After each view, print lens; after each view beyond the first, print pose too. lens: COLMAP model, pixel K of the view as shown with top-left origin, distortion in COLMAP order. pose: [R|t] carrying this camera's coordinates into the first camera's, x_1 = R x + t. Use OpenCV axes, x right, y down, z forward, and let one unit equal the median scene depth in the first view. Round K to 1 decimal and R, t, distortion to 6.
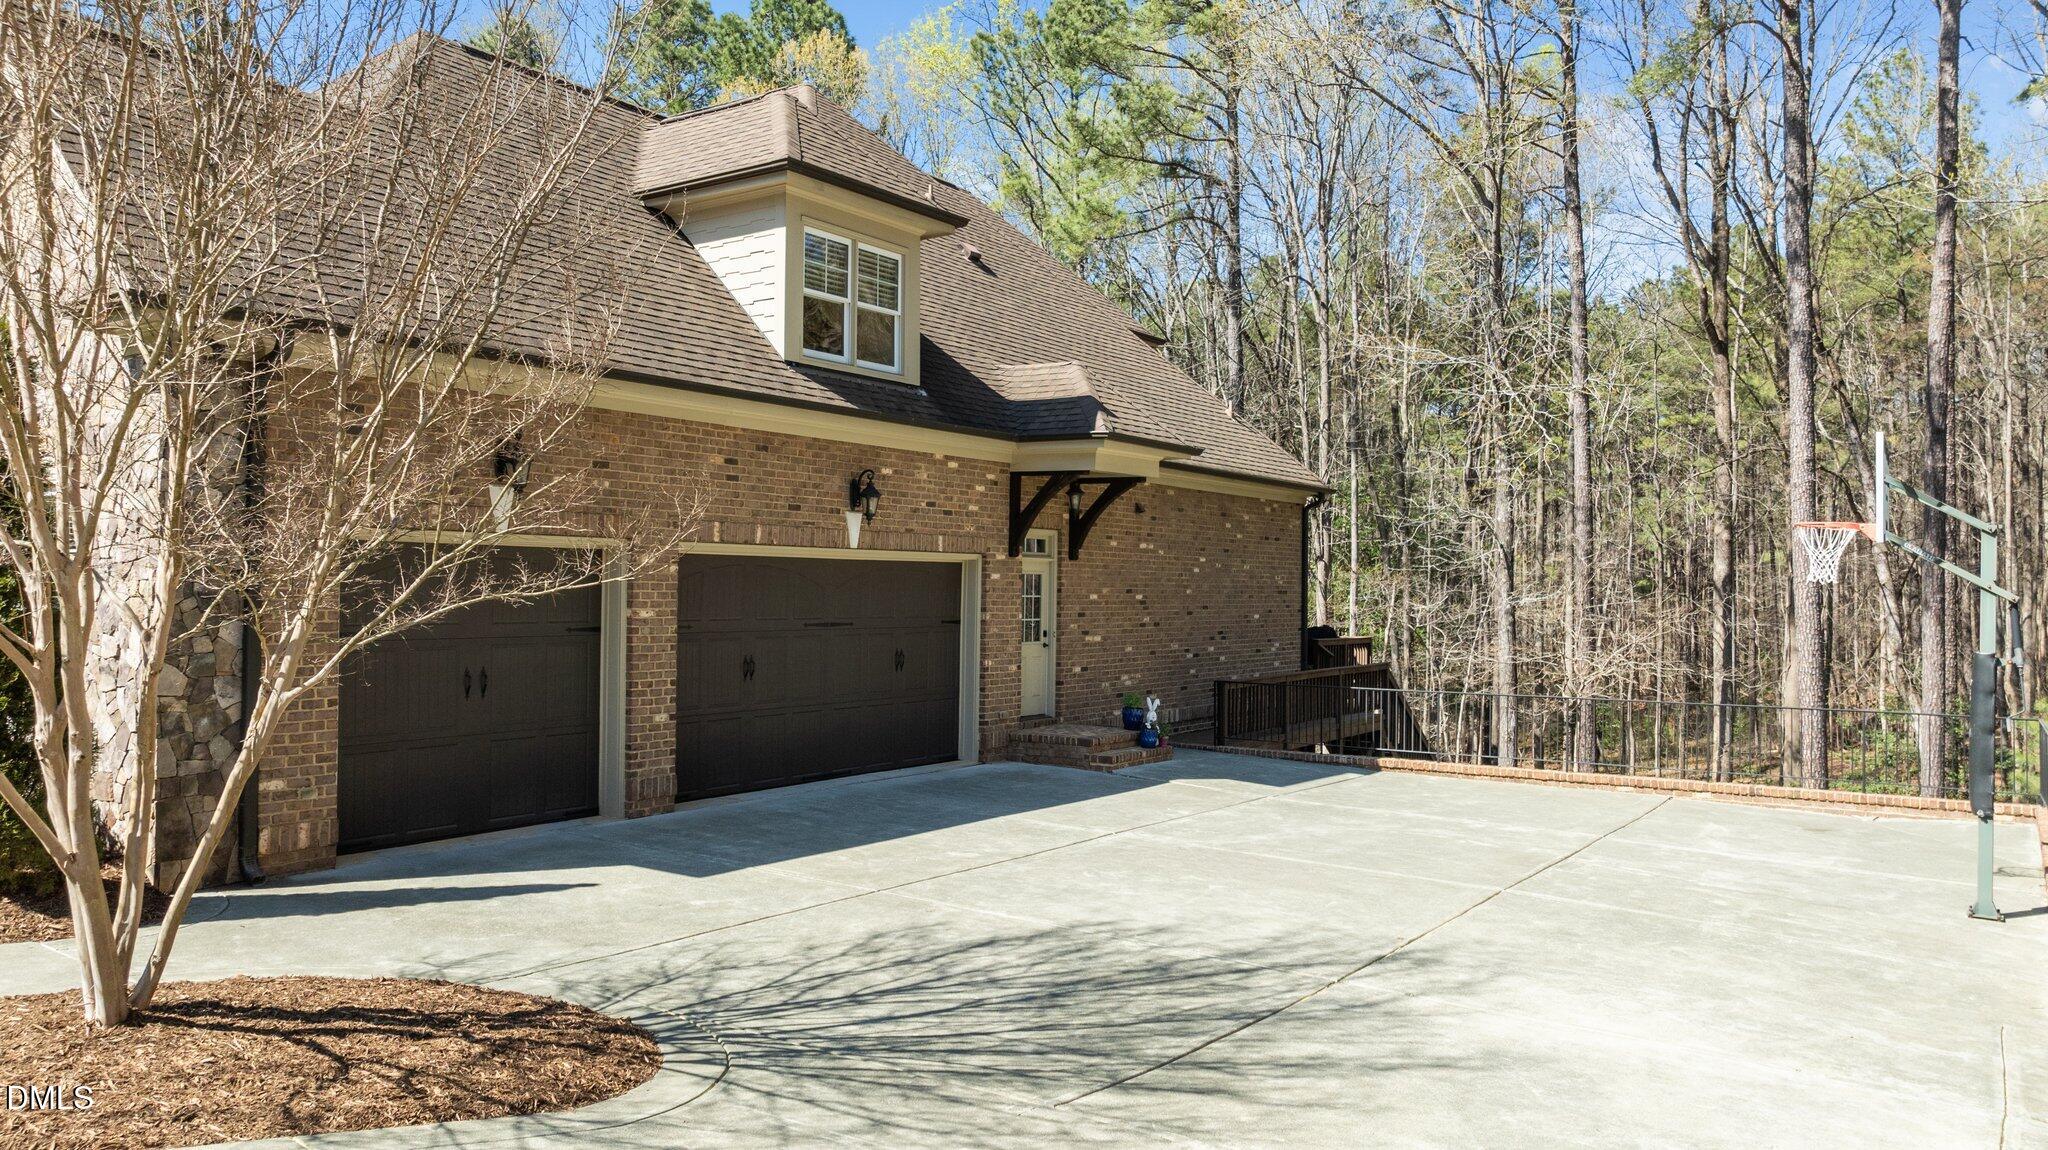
lens RADIAL K [[1444.9, 0, 1024.0], [0, 1444.9, 580.2], [0, 0, 1]] dist [0.001680, 0.000139]
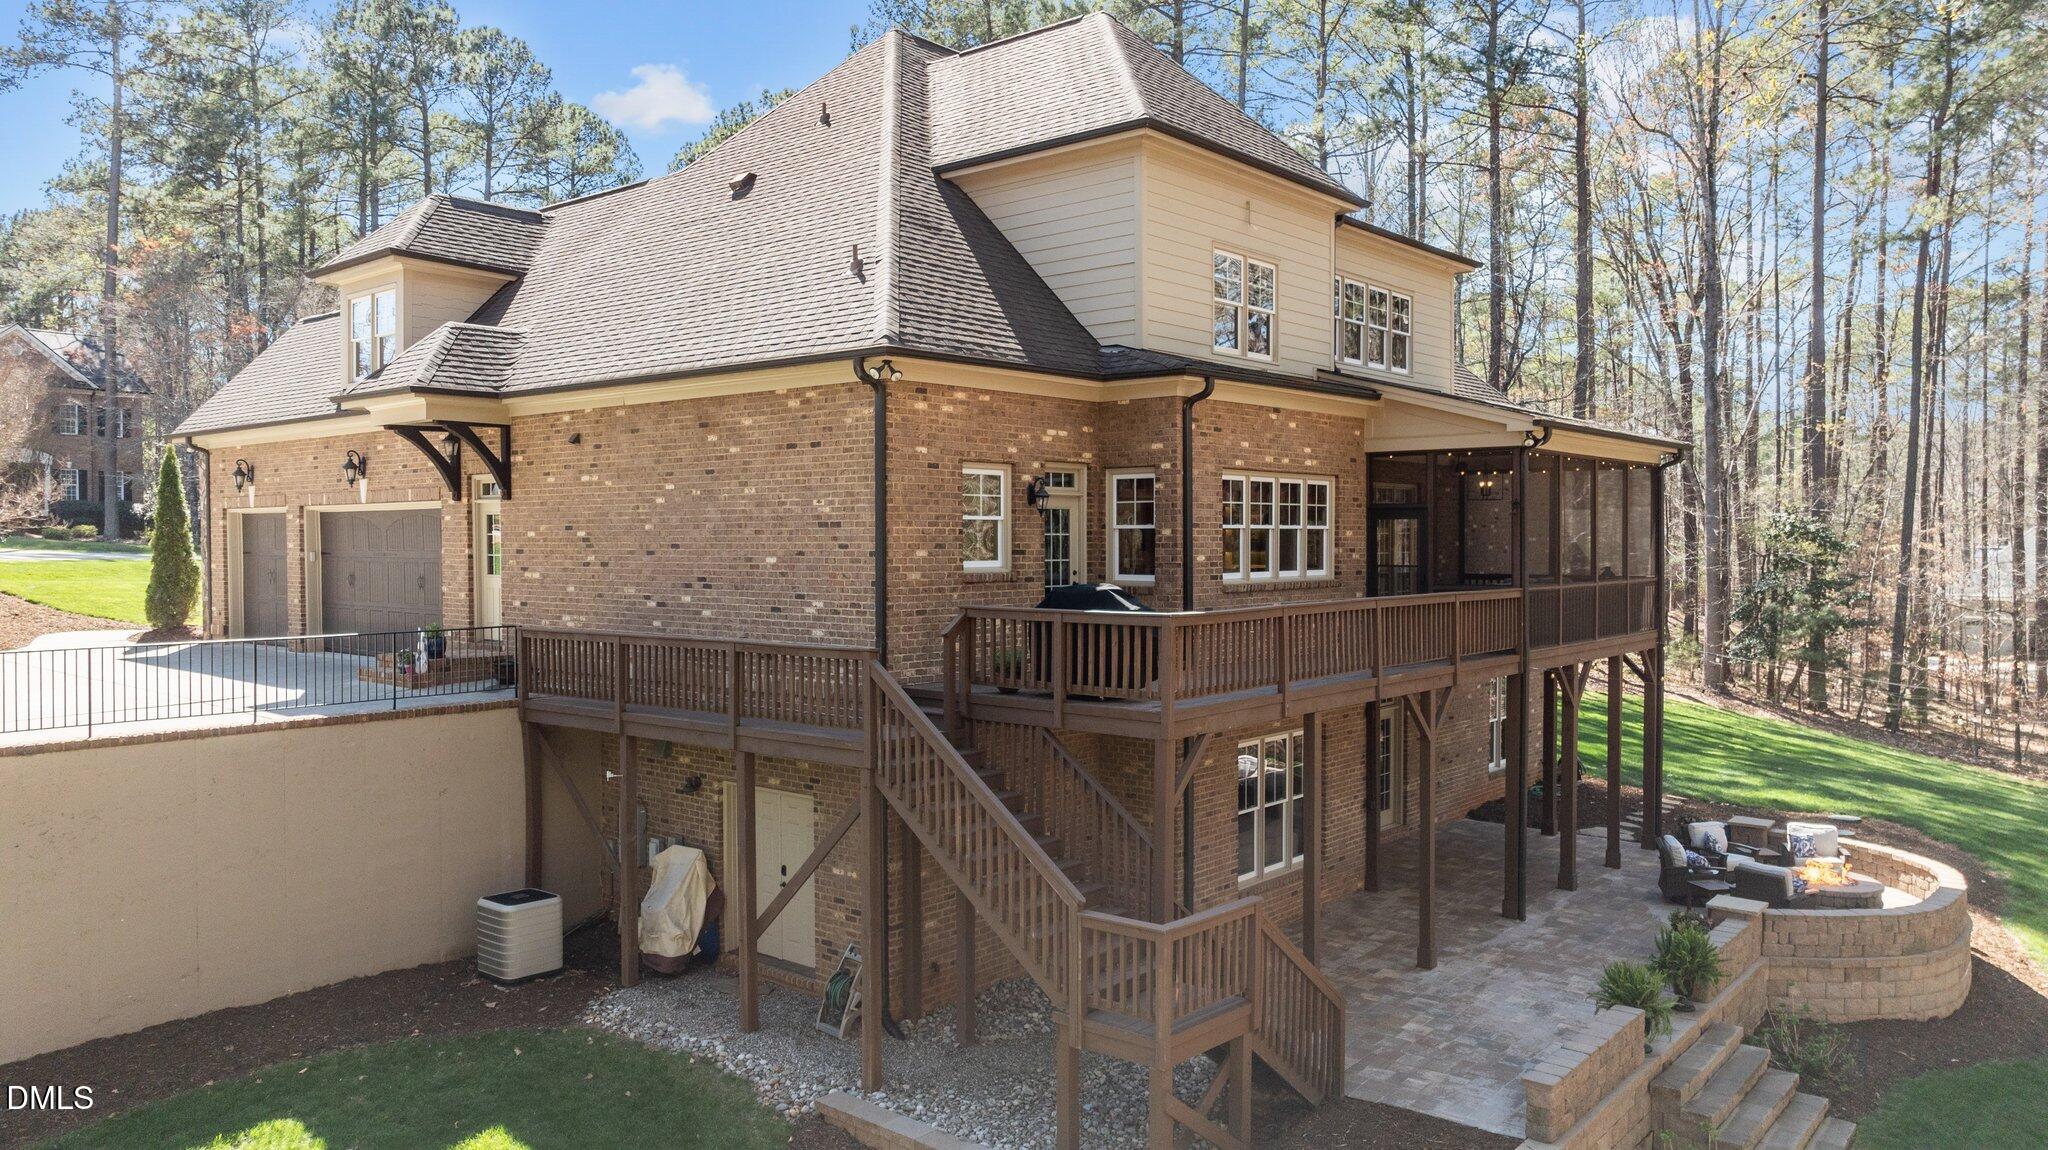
lens RADIAL K [[1439.0, 0, 1023.8], [0, 1439.0, 570.1], [0, 0, 1]] dist [-0.001945, -0.000264]
pose [[-0.097805, 0.018237, -0.995038, 0.968662], [0.012262, 0.999778, 0.017119, 0.022412], [0.995130, -0.010527, -0.098007, 1.366148]]
